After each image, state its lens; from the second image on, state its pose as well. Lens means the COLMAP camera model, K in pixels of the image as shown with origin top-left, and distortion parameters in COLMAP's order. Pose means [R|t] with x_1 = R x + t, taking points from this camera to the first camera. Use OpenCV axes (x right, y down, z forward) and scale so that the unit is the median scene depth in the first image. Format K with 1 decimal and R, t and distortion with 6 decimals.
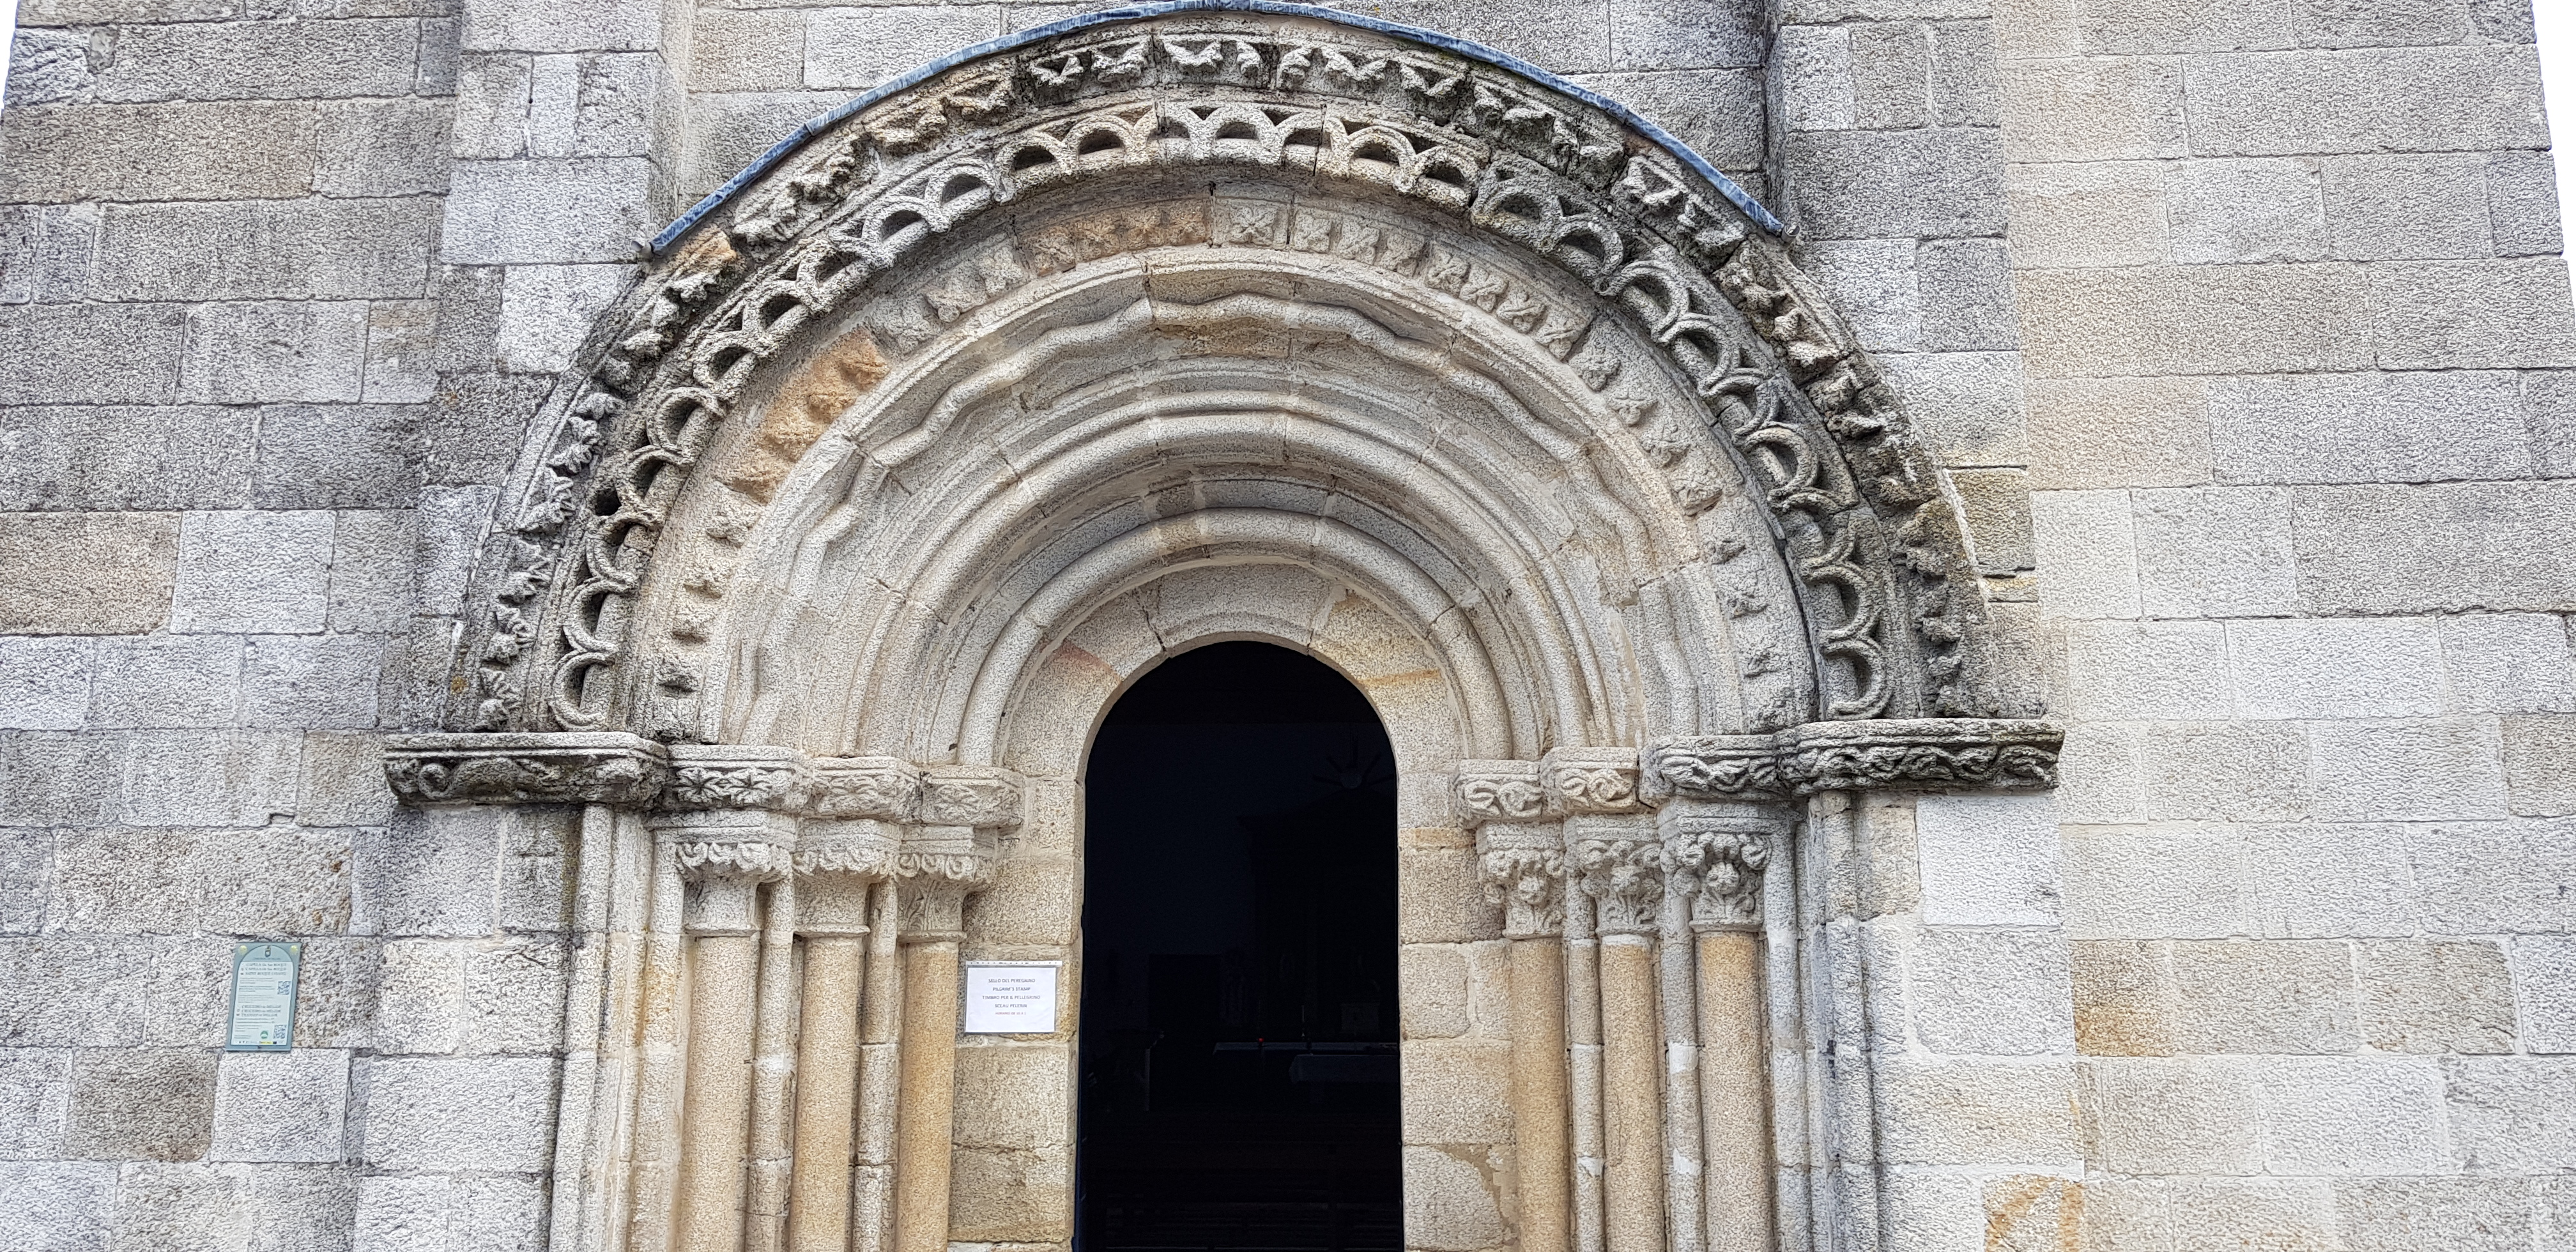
lens RADIAL K [[1951.2, 0, 1303.8], [0, 1951.2, 648.6], [0, 0, 1]] dist [0.069822, -0.116404]
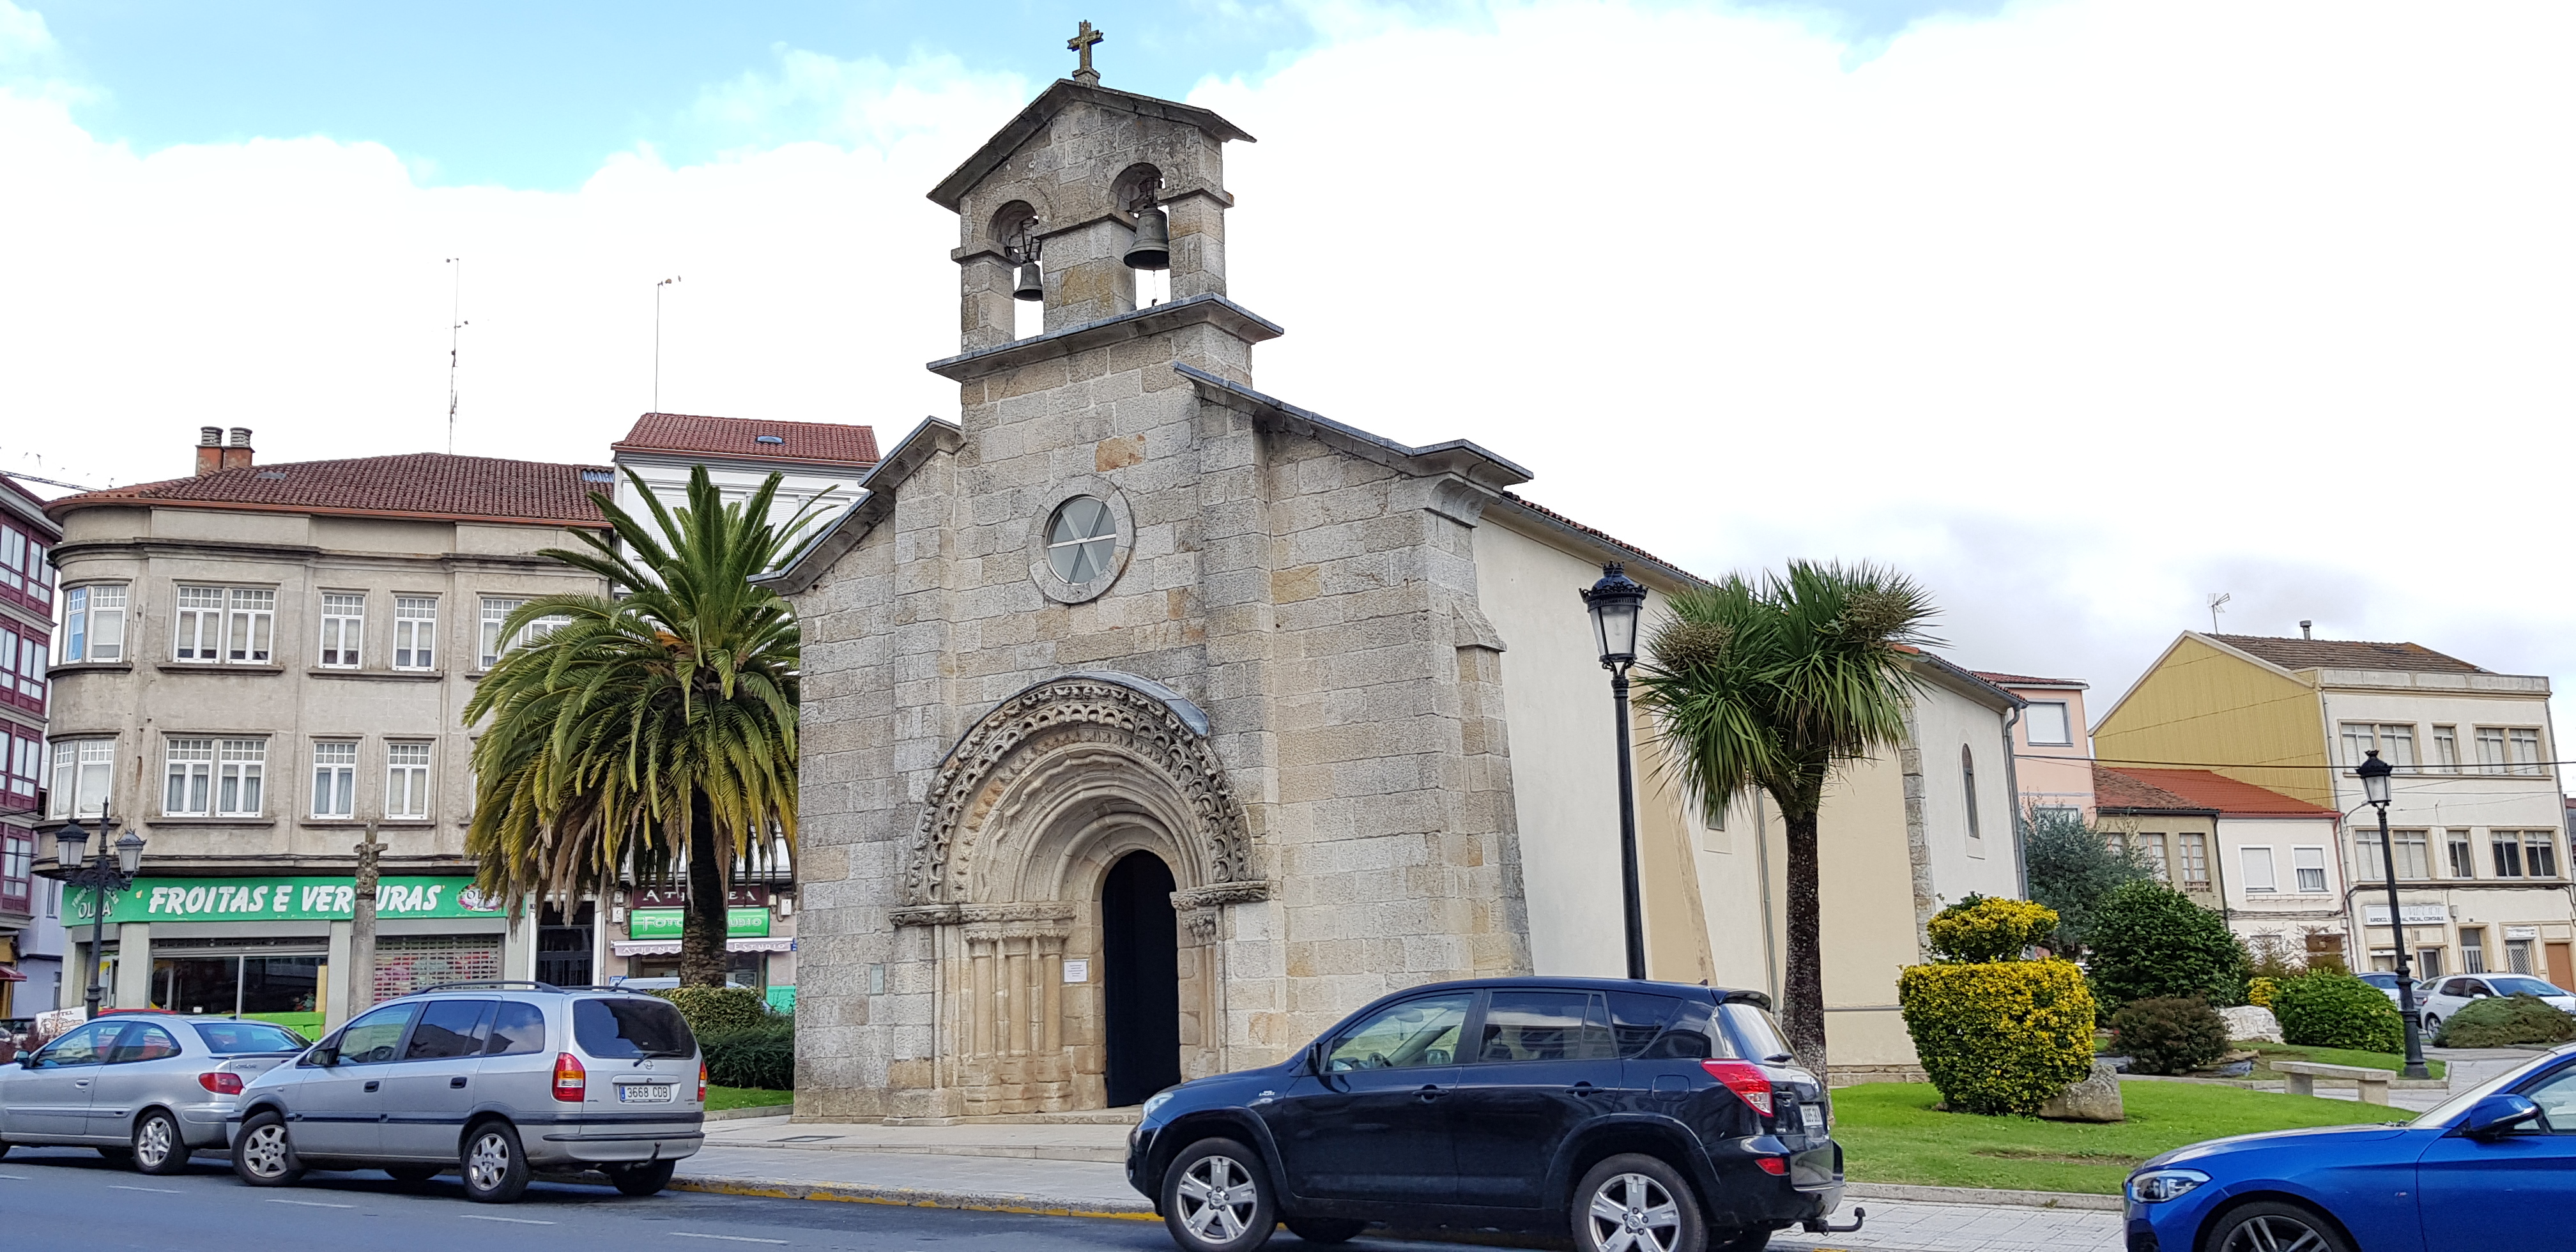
lens RADIAL K [[1951.2, 0, 1303.8], [0, 1951.2, 648.6], [0, 0, 1]] dist [0.069822, -0.116404]
pose [[0.882501, -0.113818, -0.456330, 1.864988], [0.126213, 0.991998, -0.003339, -0.314959], [0.453058, -0.054648, 0.889804, -1.807950]]
